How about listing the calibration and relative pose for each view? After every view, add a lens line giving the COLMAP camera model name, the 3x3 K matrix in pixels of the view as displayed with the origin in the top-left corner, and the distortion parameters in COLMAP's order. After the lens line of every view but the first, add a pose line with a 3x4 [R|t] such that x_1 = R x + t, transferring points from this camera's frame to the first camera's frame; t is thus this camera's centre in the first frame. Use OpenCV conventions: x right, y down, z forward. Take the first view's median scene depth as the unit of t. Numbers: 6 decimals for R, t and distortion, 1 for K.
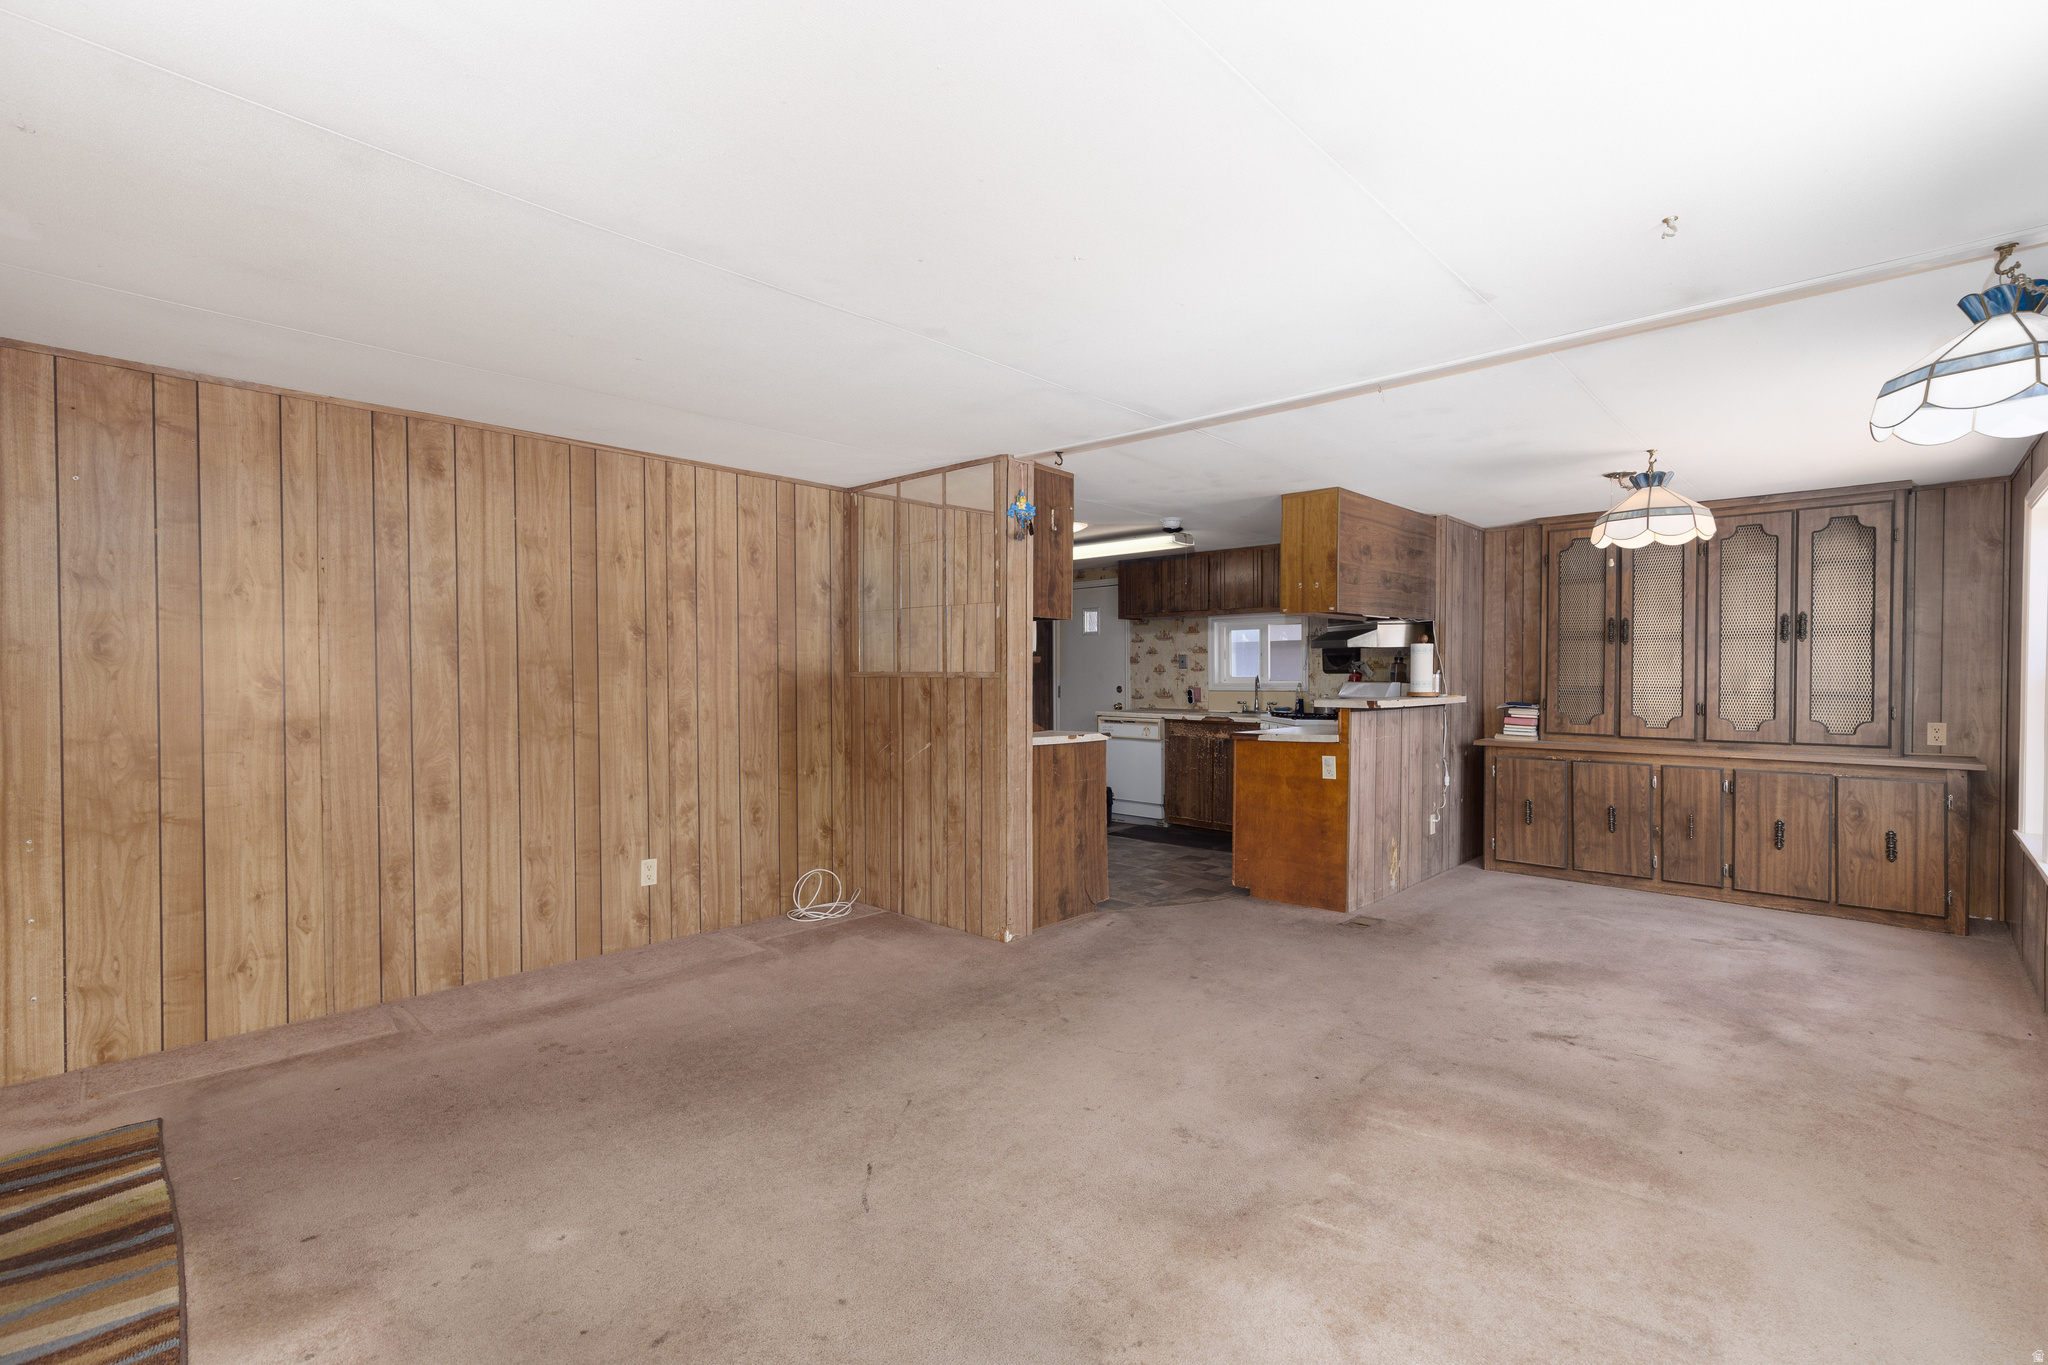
lens RADIAL K [[918.2, 0, 1035.6], [0, 918.2, 679.3], [0, 0, 1]] dist [0.005571, -0.000902]
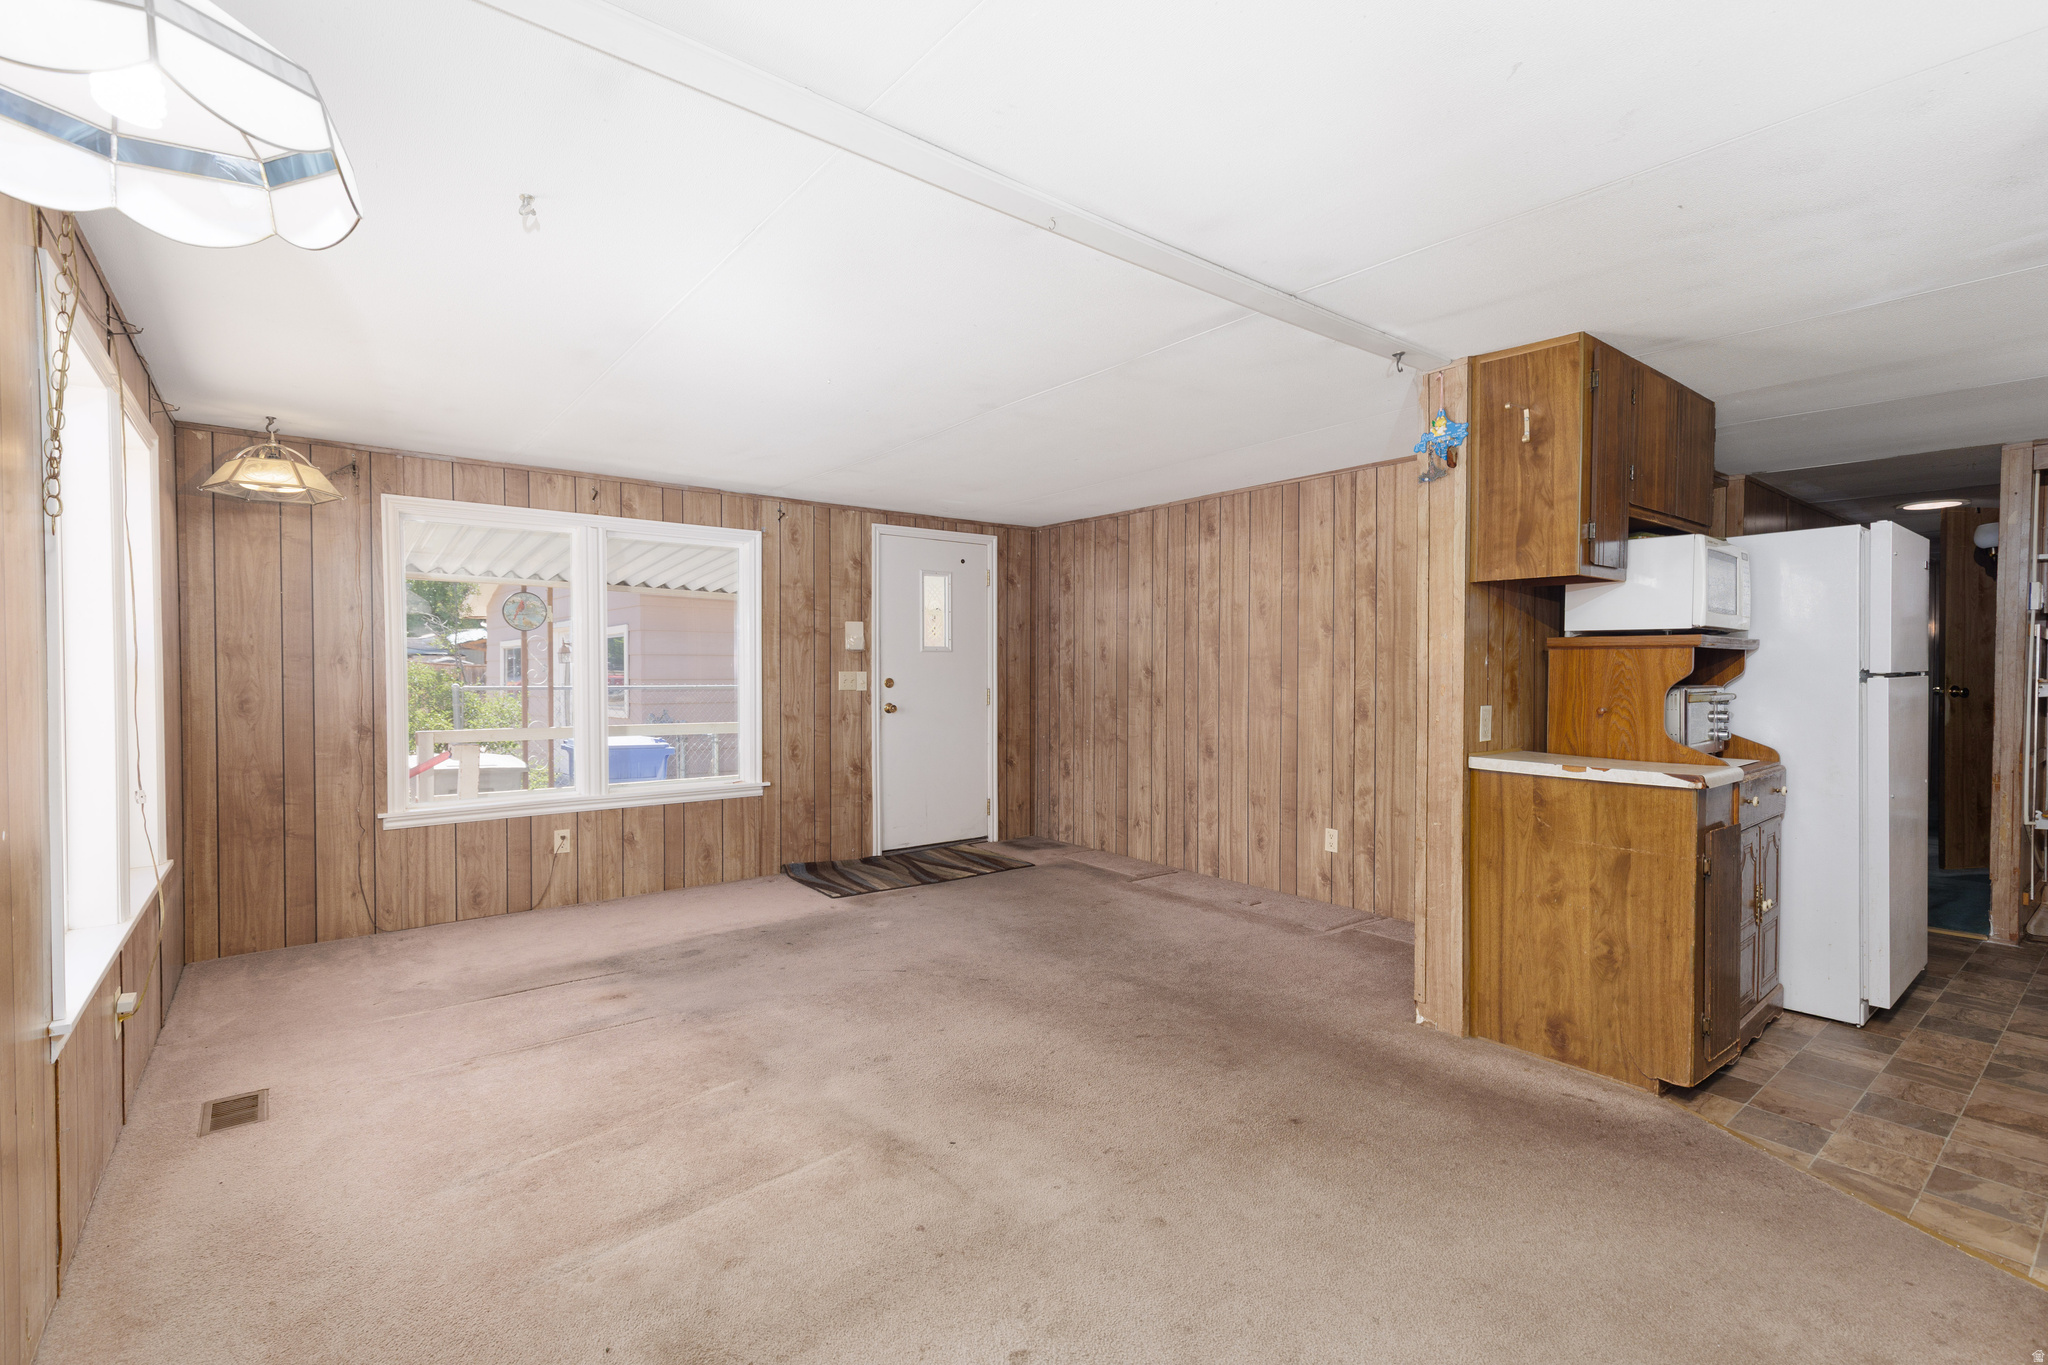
lens RADIAL K [[918.2, 0, 1029.7], [0, 918.2, 682.7], [0, 0, 1]] dist [0.005571, -0.000902]
pose [[-0.152039, 0.016426, -0.988238, 0.770020], [-0.006723, 0.999822, 0.017653, -0.002605], [0.988352, 0.009328, -0.151902, 0.816281]]
